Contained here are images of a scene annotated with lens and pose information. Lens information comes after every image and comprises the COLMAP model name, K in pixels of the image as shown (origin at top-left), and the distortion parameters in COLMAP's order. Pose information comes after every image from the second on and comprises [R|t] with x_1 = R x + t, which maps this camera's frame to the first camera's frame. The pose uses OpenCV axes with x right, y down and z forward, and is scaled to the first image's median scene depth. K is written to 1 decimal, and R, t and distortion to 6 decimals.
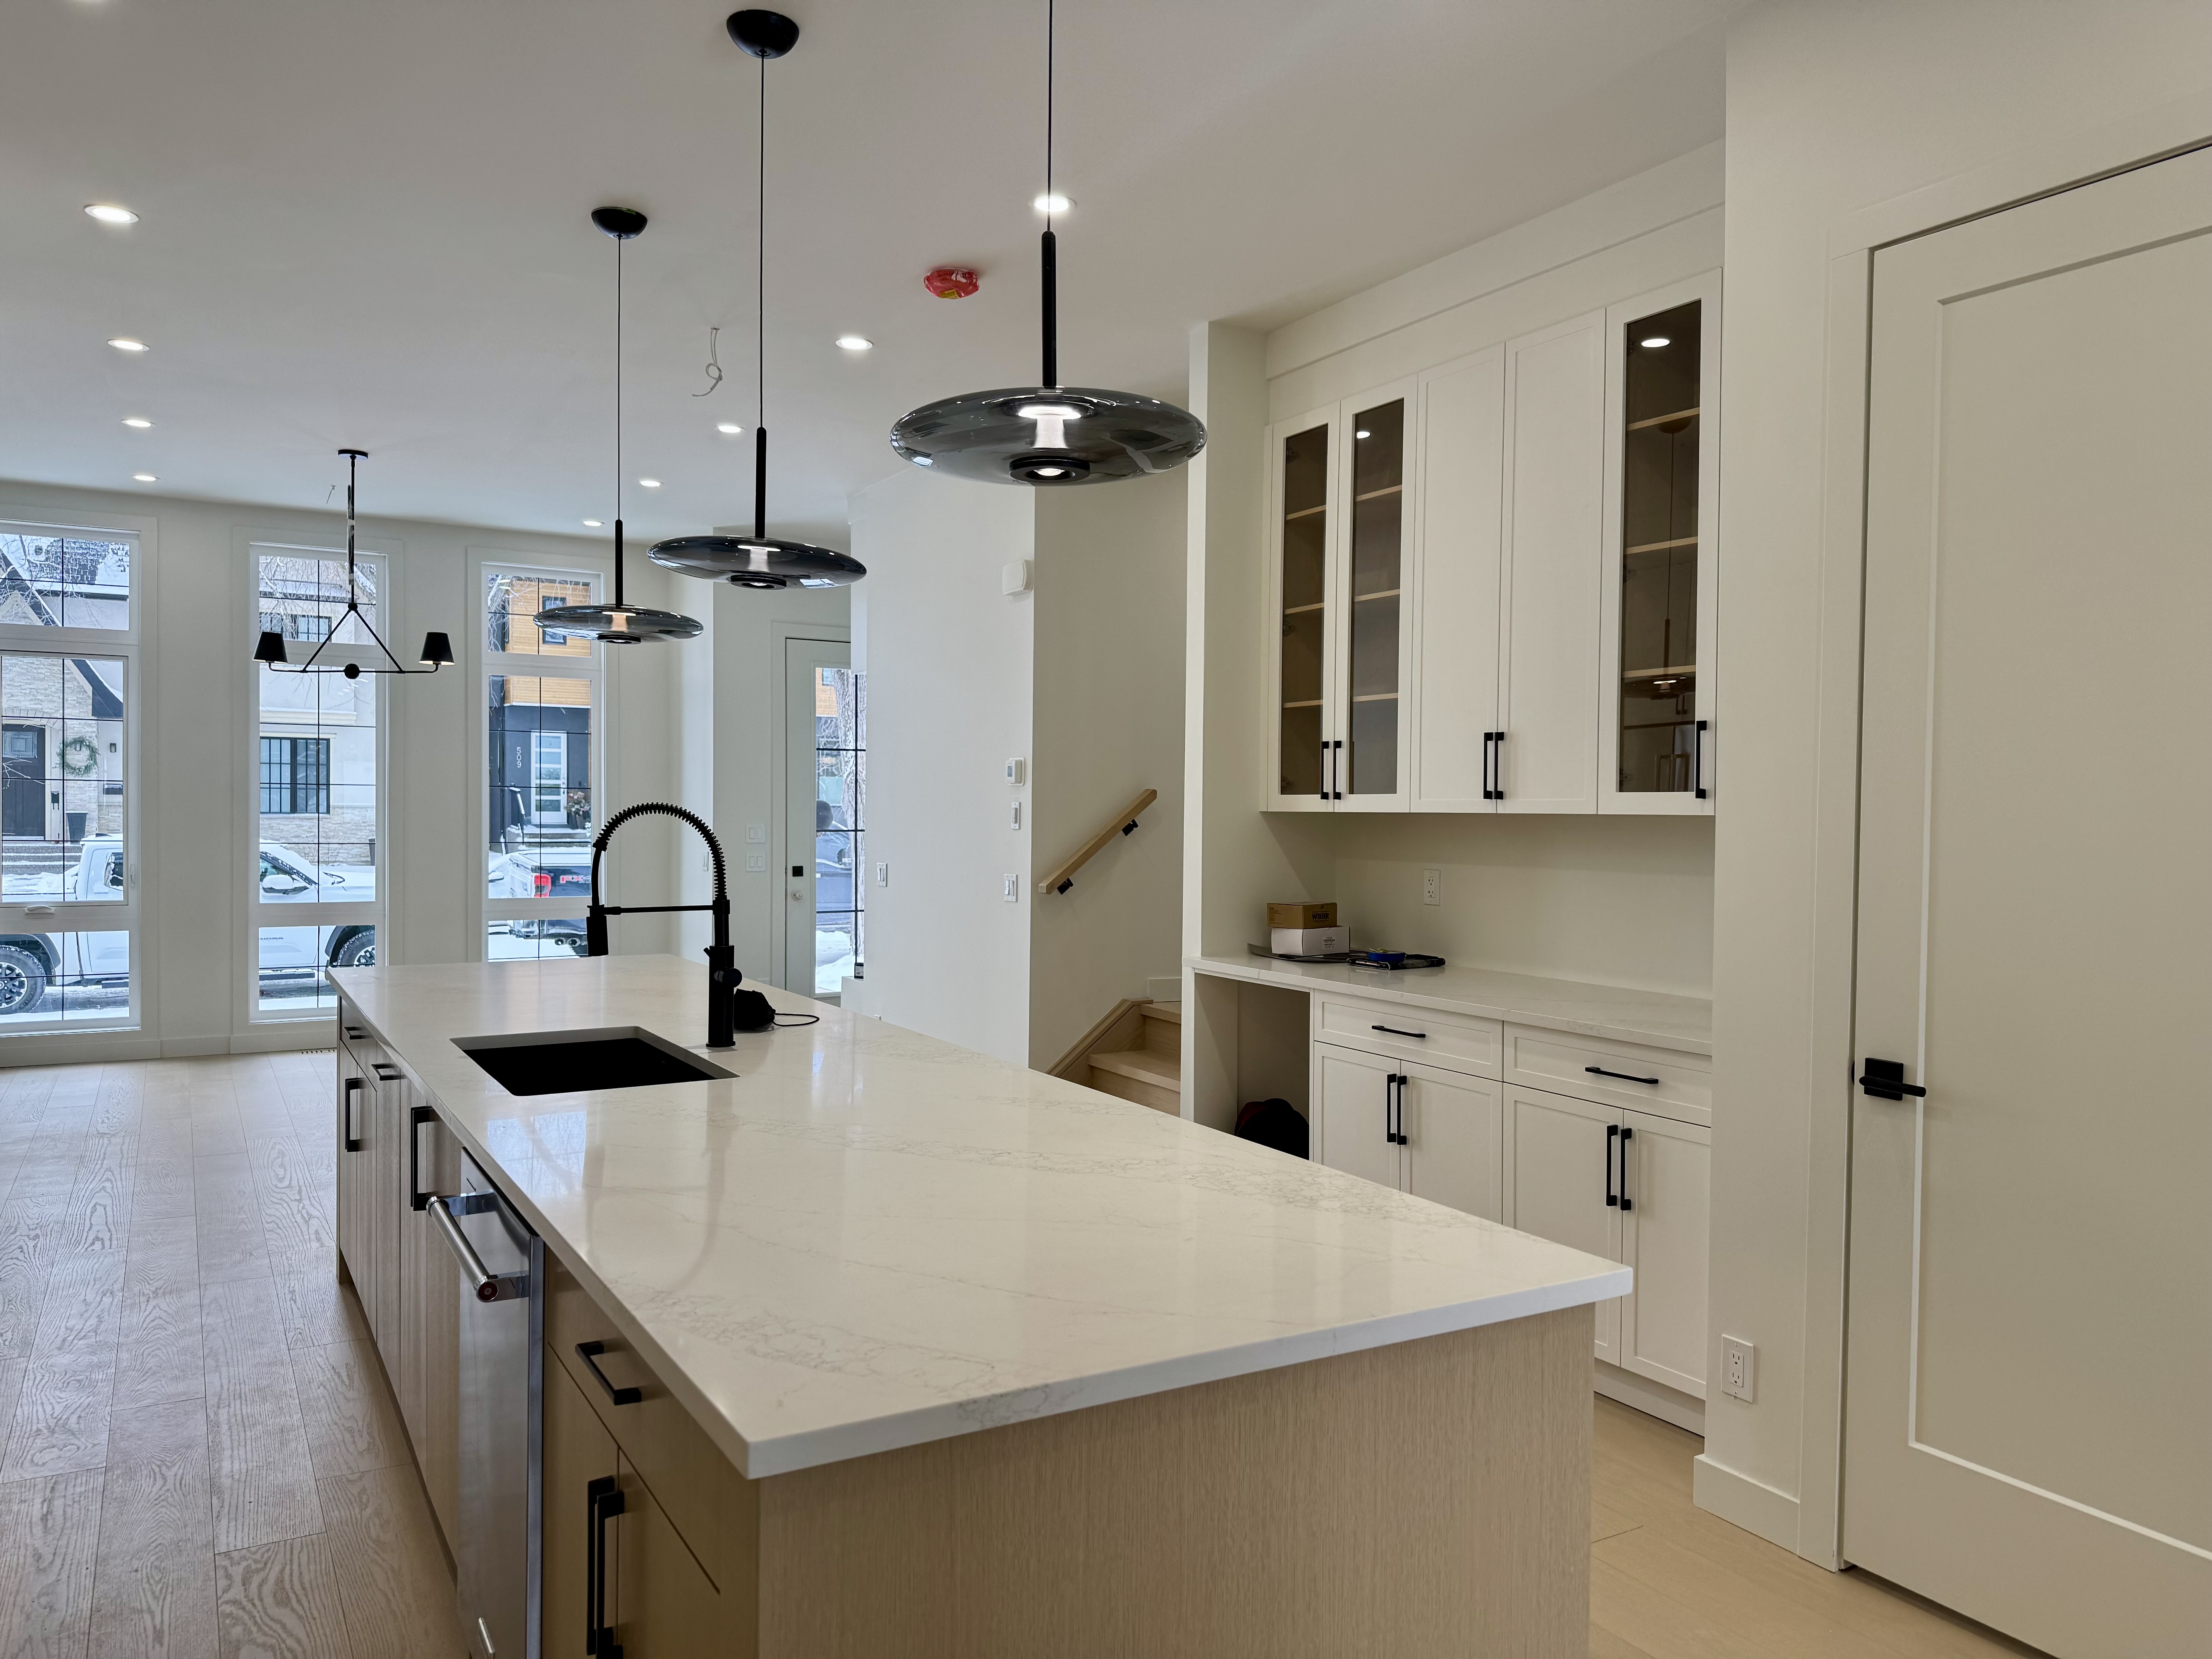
lens RADIAL K [[1563.4, 0, 1106.0], [0, 1563.4, 829.5], [0, 0, 1]] dist [0.086983, -0.106251]
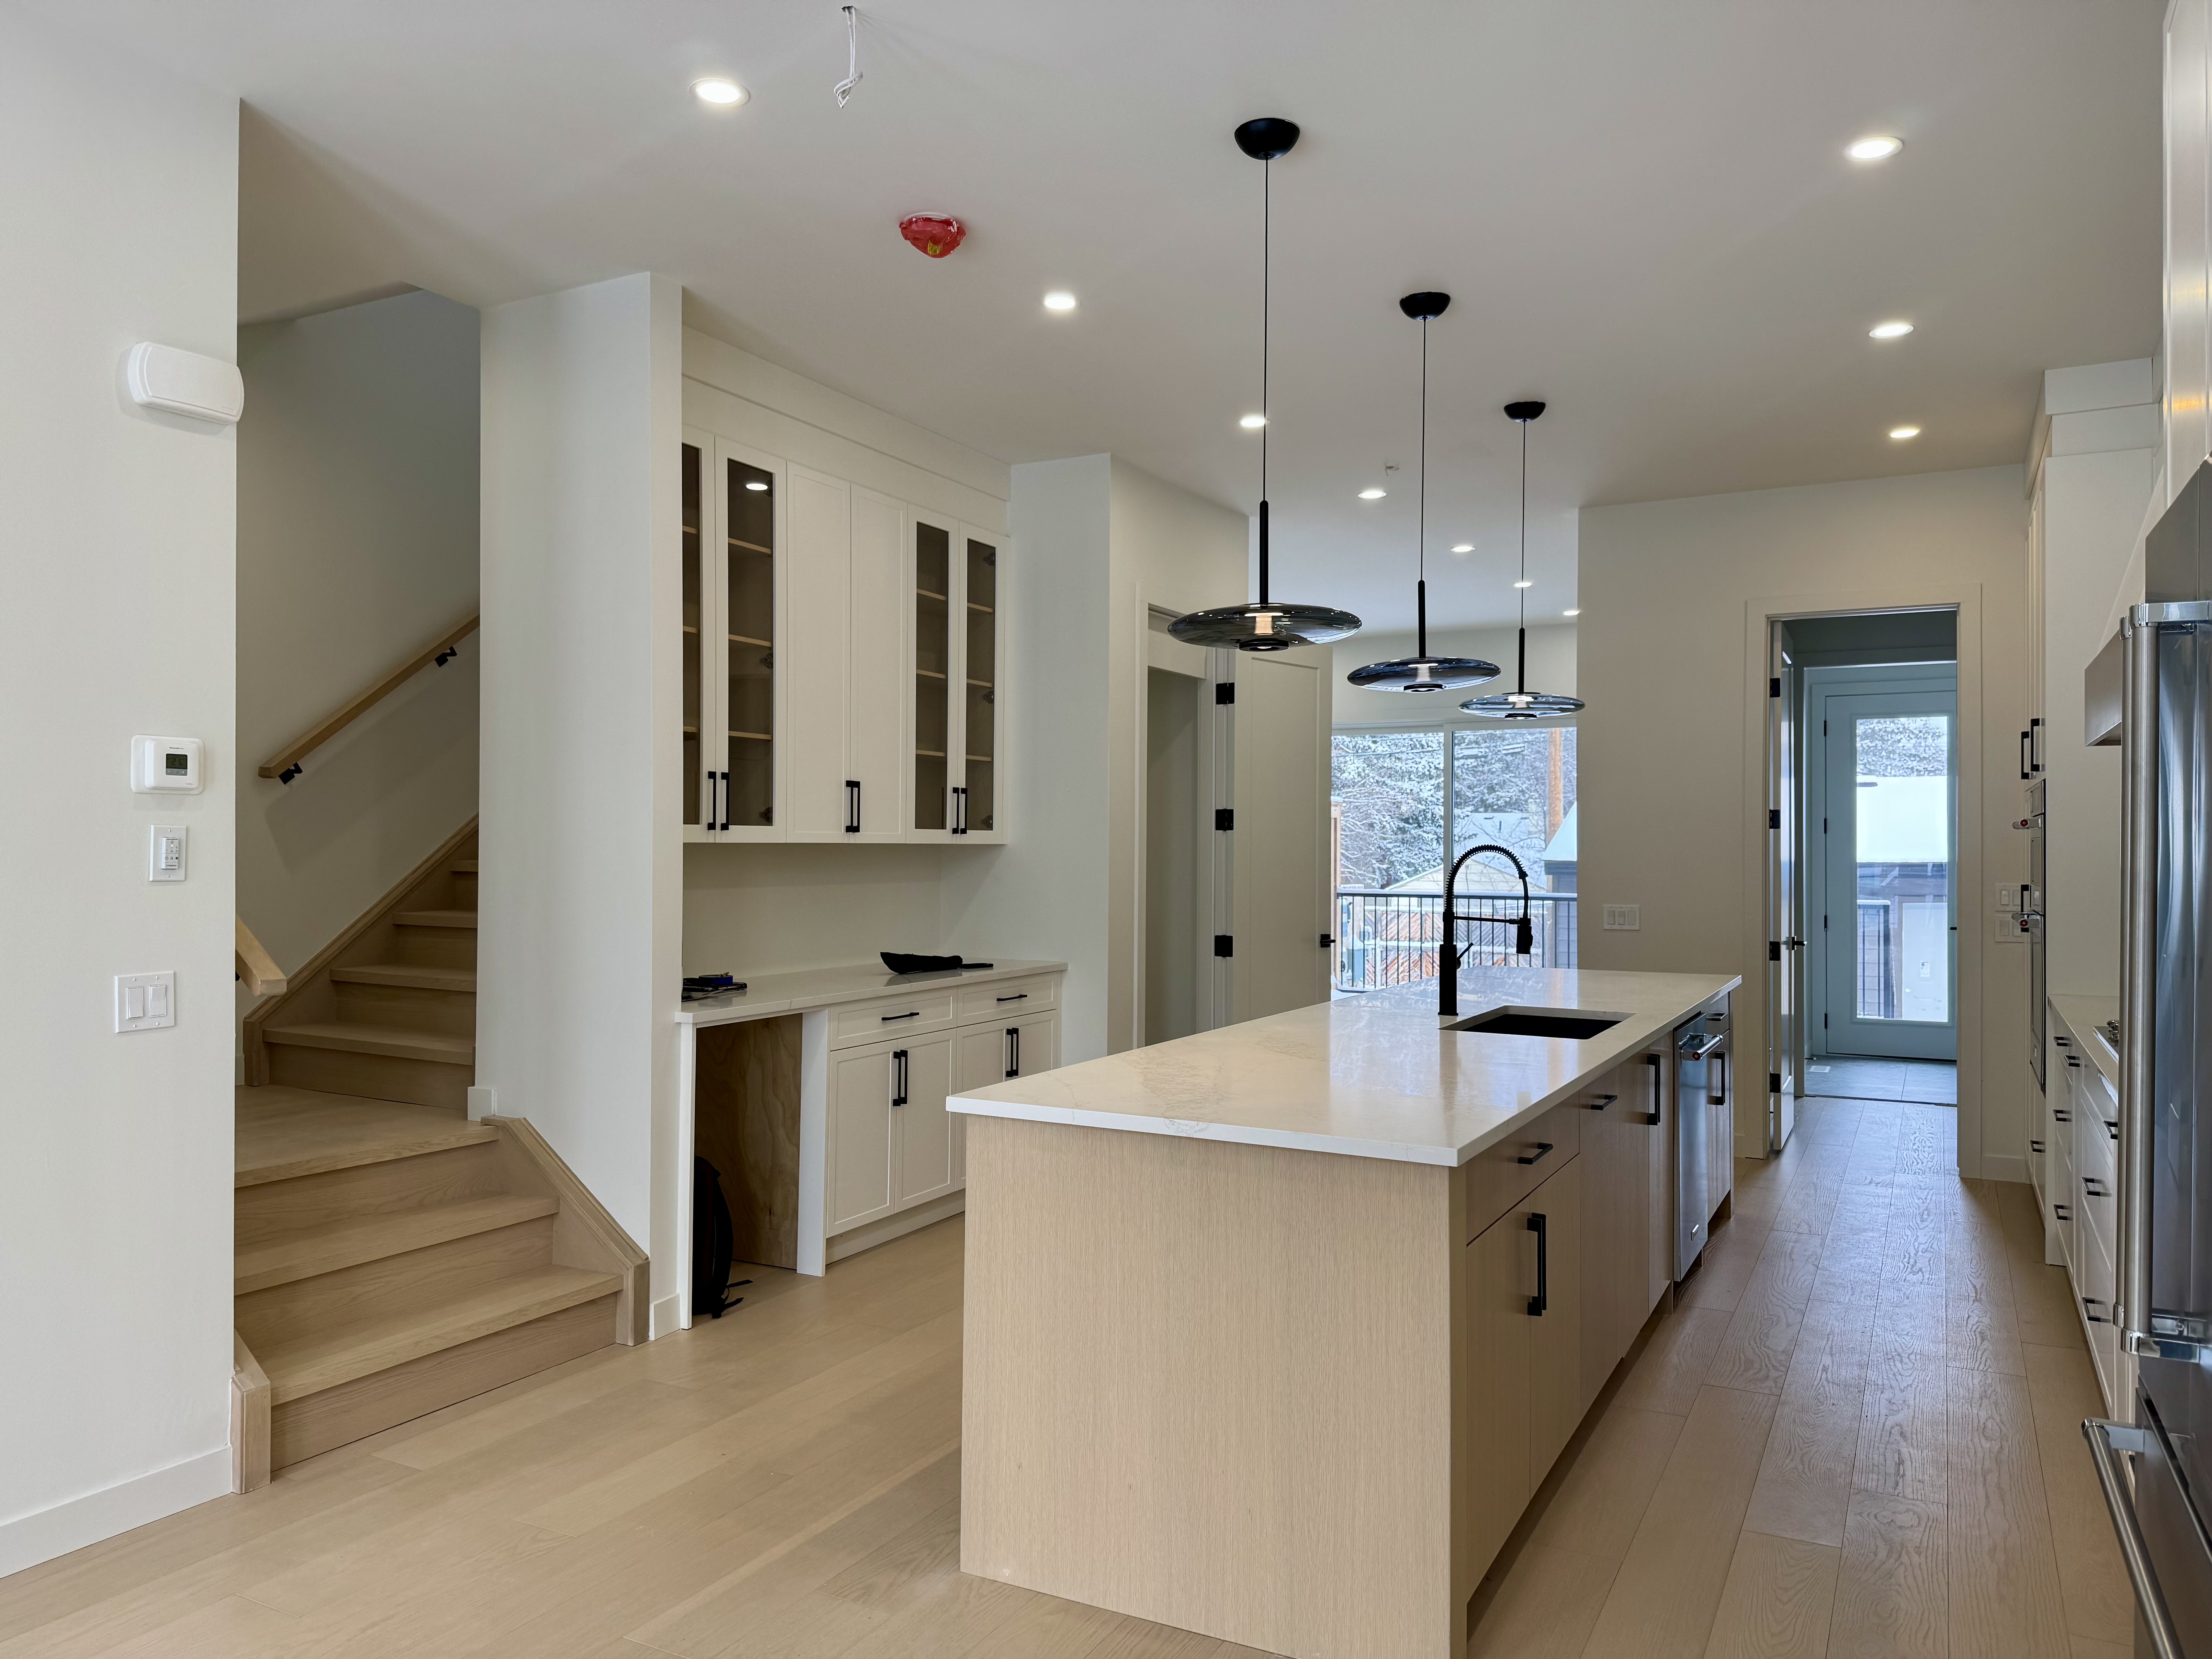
lens RADIAL K [[1548.8, 0, 1106.0], [0, 1548.8, 829.5], [0, 0, 1]] dist [0.082991, -0.150470]
pose [[-0.523308, -0.004769, 0.852130, -0.967126], [0.004286, 0.999957, 0.008228, -0.031536], [-0.852133, 0.007958, -0.523265, 1.513705]]
